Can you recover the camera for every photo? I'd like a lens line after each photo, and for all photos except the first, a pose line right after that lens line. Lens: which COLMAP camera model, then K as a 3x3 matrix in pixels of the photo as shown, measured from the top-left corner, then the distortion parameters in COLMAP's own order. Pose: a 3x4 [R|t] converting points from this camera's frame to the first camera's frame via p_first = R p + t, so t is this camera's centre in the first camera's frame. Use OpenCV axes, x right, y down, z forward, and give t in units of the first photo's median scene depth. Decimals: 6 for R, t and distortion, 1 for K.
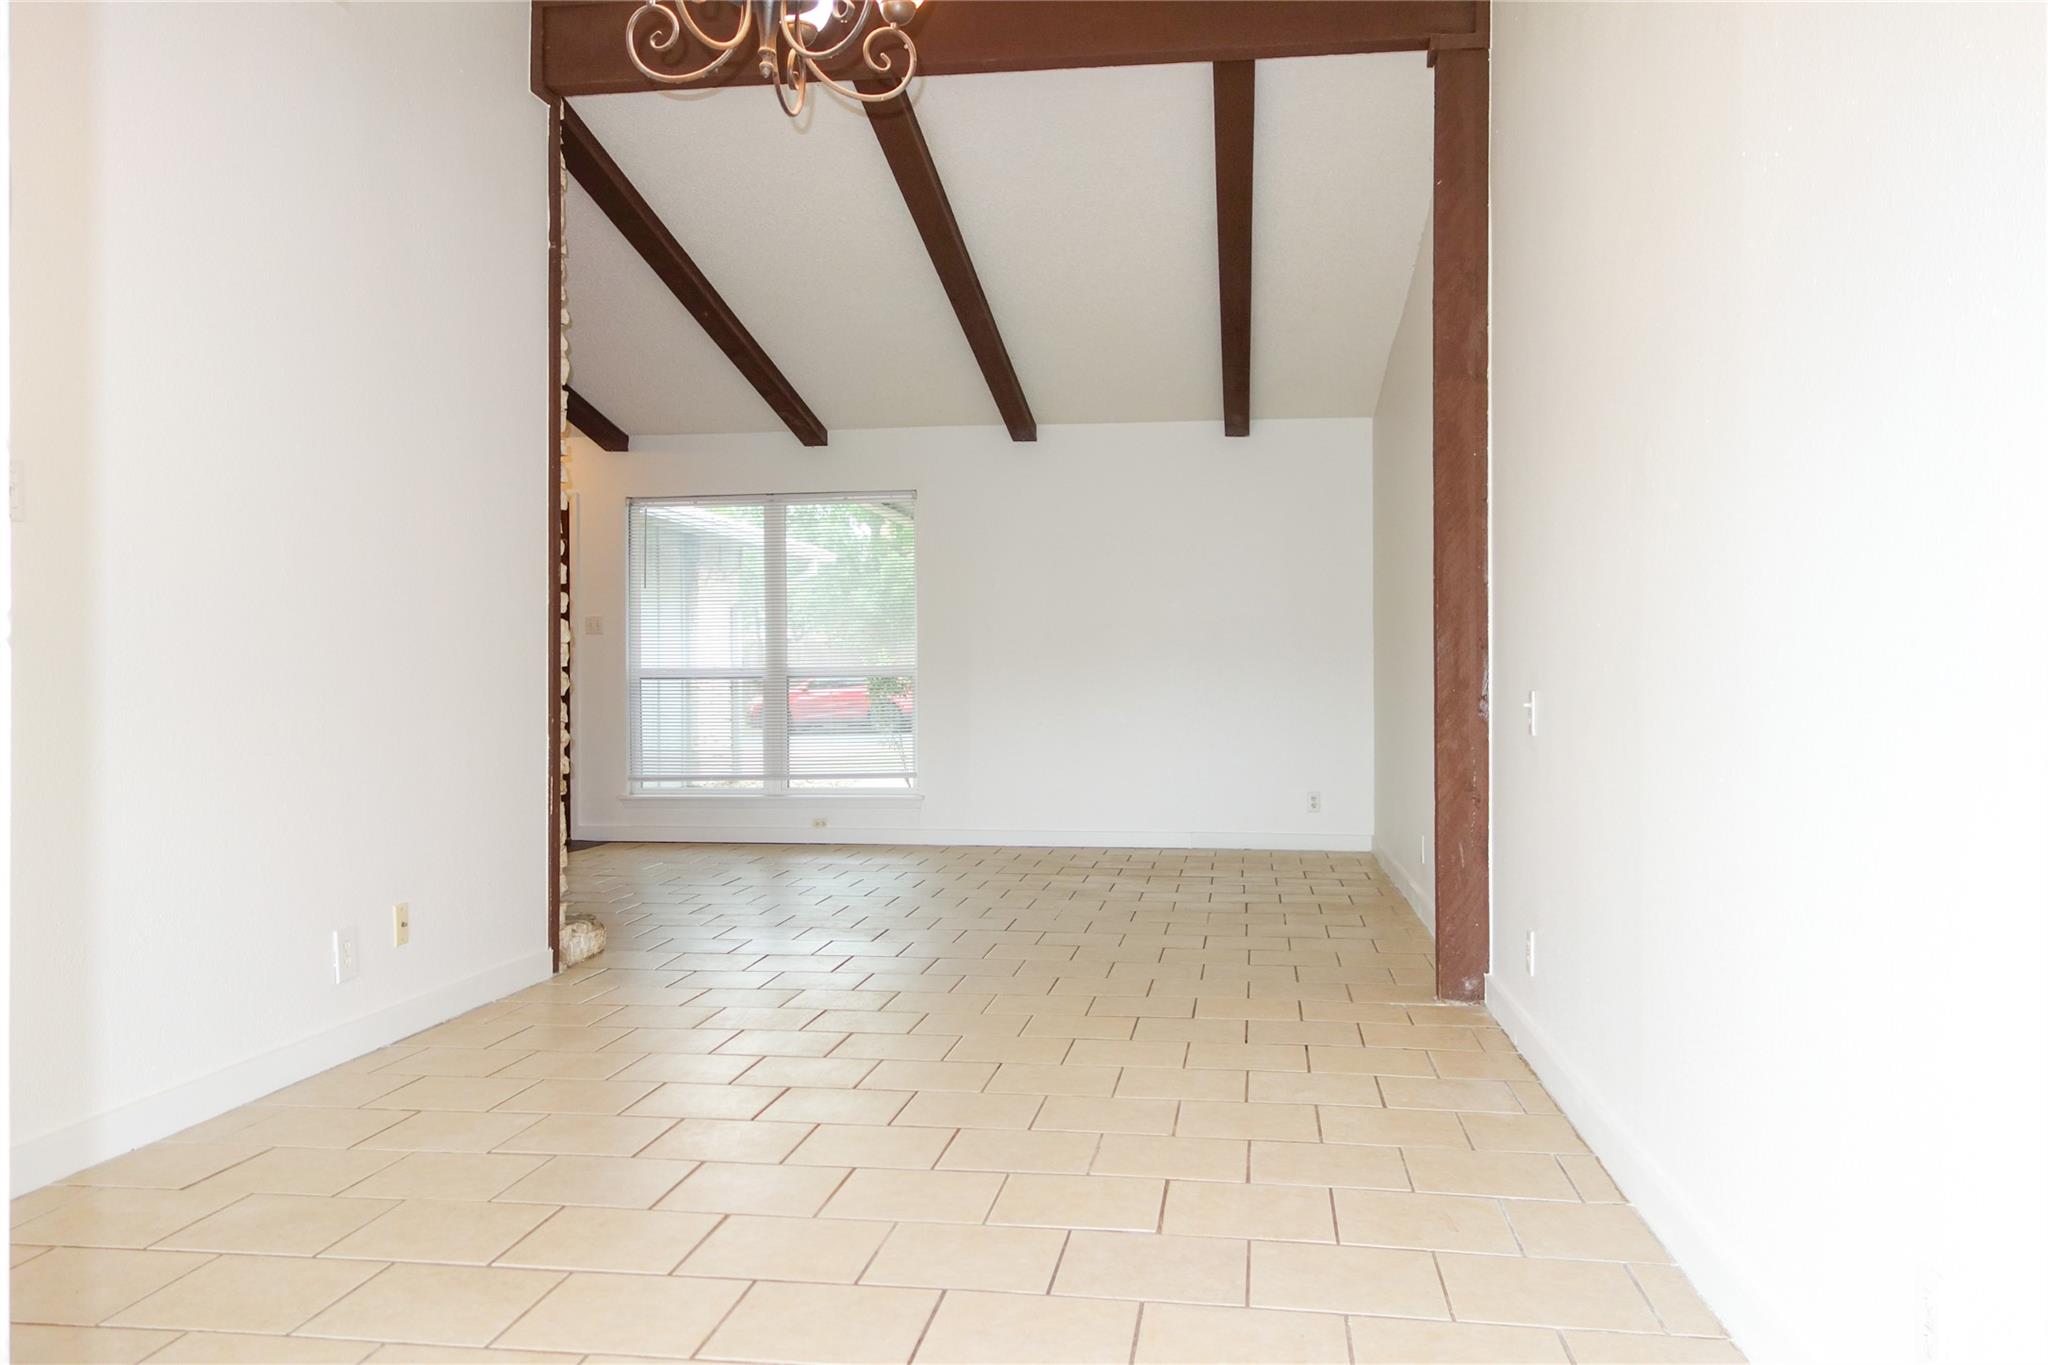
lens RADIAL K [[1609.8, 0, 1024.0], [0, 1609.8, 682.5], [0, 0, 1]] dist [0.002676, -0.002517]
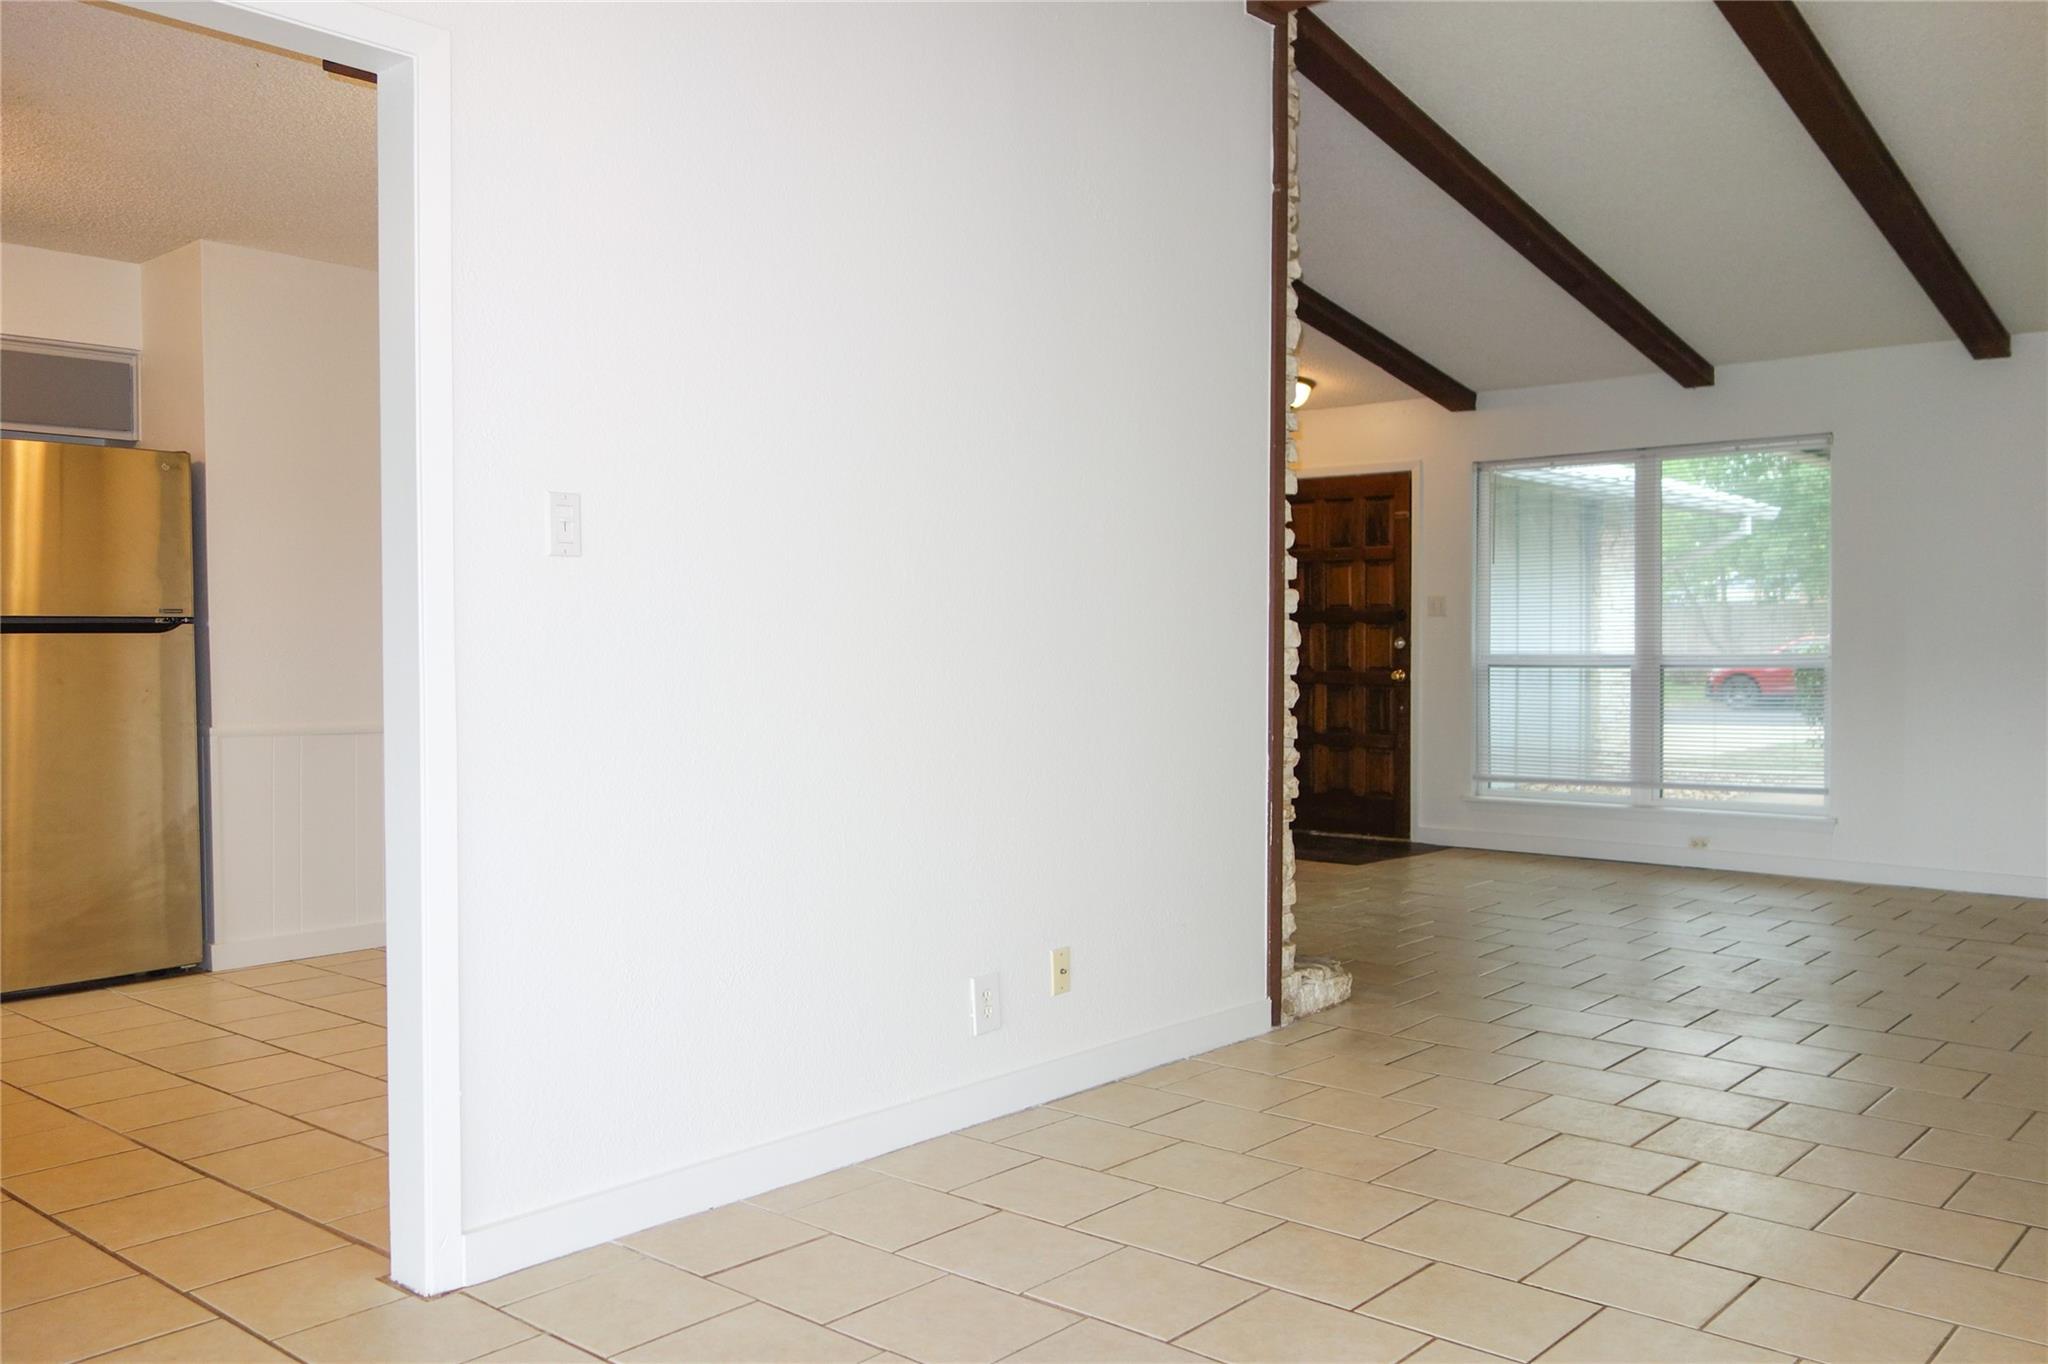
lens RADIAL K [[1647.4, 0, 1024.0], [0, 1647.4, 682.0], [0, 0, 1]] dist [0.007643, -0.002780]
pose [[0.837568, 0.017068, -0.546066, 0.047197], [-0.003743, 0.999668, 0.025505, -0.016990], [0.546320, -0.019318, 0.837354, 0.105837]]
